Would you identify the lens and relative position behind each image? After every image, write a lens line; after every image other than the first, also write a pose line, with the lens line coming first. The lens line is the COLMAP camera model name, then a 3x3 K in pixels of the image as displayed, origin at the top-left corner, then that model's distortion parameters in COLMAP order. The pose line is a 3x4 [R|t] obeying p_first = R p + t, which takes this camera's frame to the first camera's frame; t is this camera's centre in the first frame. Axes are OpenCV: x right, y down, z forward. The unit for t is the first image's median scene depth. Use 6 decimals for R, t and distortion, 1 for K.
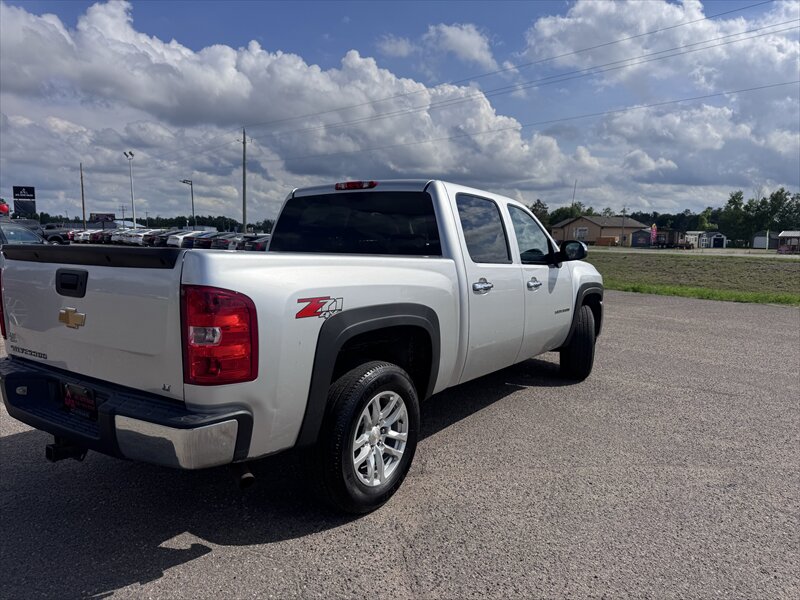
lens RADIAL K [[565.5, 0, 412.7], [0, 565.5, 309.2], [0, 0, 1]] dist [0.019966, -0.028211]
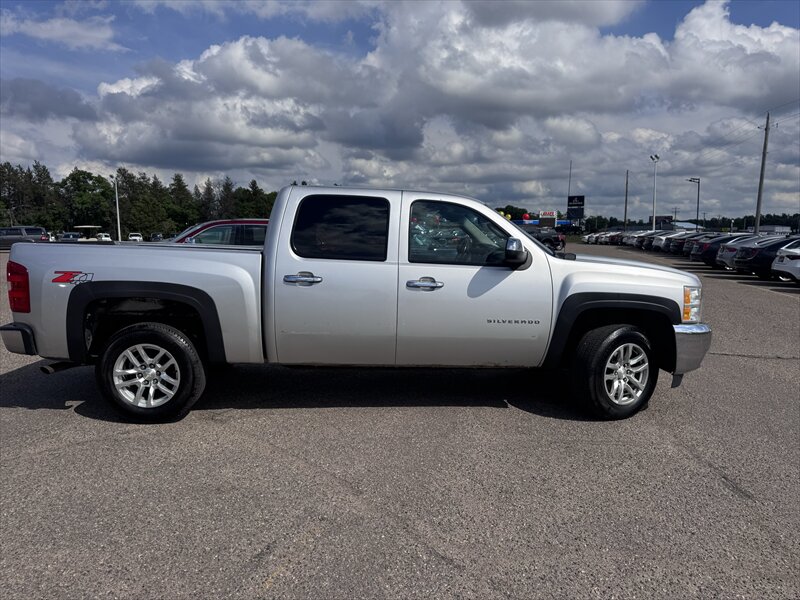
lens RADIAL K [[565.5, 0, 392.5], [0, 565.5, 300.7], [0, 0, 1]] dist [0.019966, -0.028211]
pose [[0.620866, 0.079962, -0.779828, 1.084353], [-0.093795, 0.995215, 0.027372, -0.043967], [0.778285, 0.056149, 0.625395, 0.437724]]
